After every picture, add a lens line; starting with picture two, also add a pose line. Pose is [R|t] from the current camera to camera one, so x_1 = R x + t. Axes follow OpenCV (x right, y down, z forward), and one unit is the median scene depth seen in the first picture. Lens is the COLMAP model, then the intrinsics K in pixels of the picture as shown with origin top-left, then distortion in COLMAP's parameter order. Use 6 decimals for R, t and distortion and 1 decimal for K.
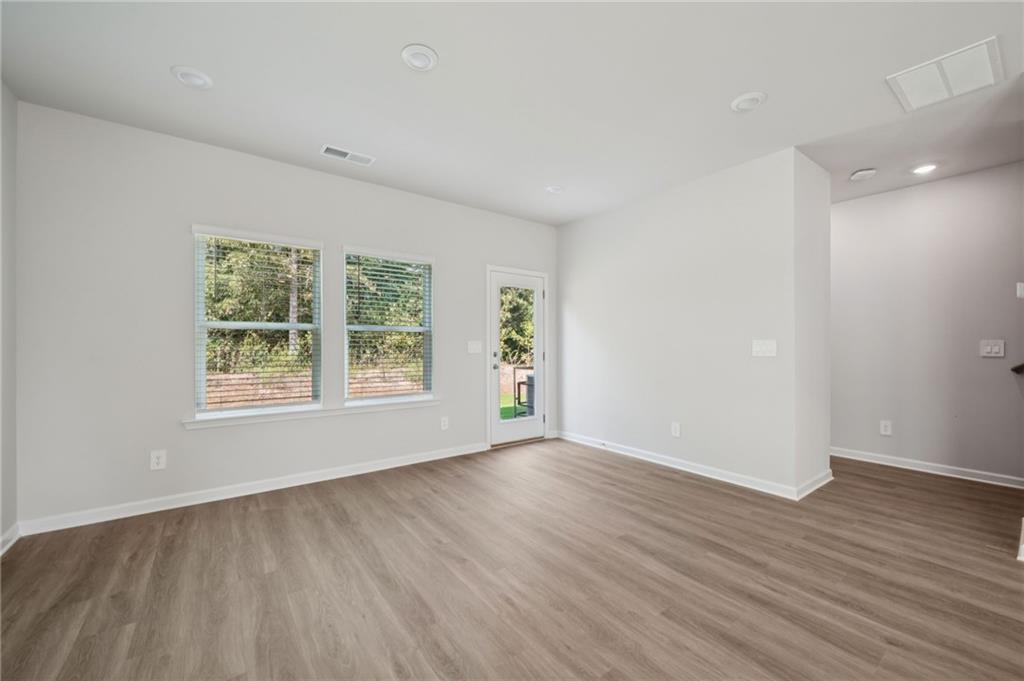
lens RADIAL K [[404.6, 0, 507.2], [0, 404.6, 343.6], [0, 0, 1]] dist [-0.002933, -0.000229]
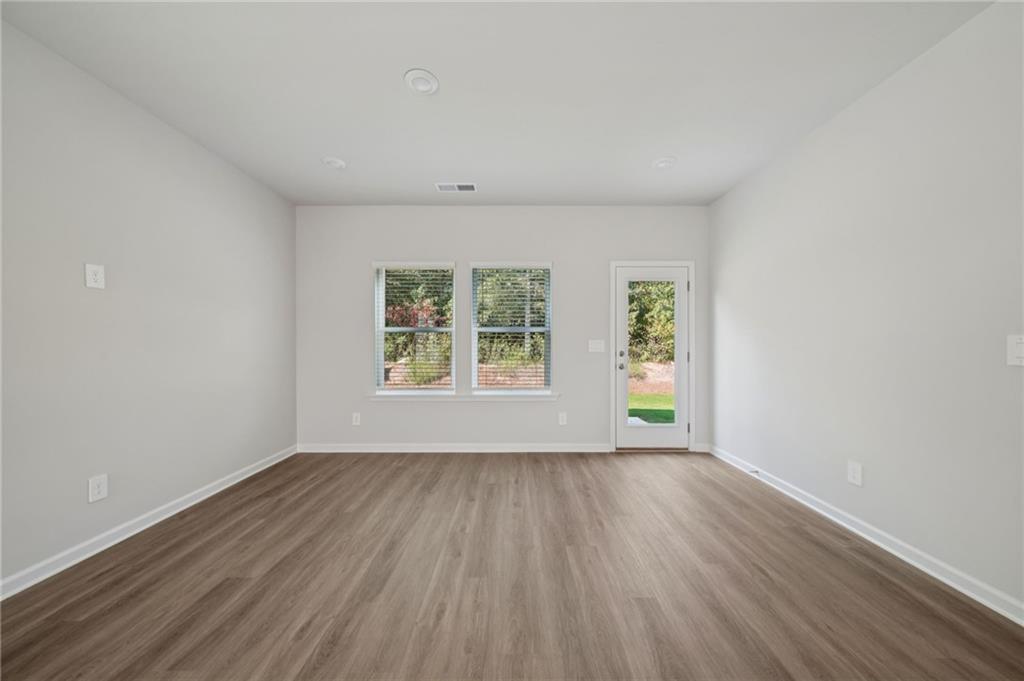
lens RADIAL K [[350.5, 0, 511.1], [0, 350.5, 343.7], [0, 0, 1]] dist [-0.002399, -0.000057]
pose [[0.804031, -0.000561, -0.594588, 0.292232], [0.002378, 0.999995, 0.002272, 0.000132], [0.594583, -0.003241, 0.804028, 0.204493]]
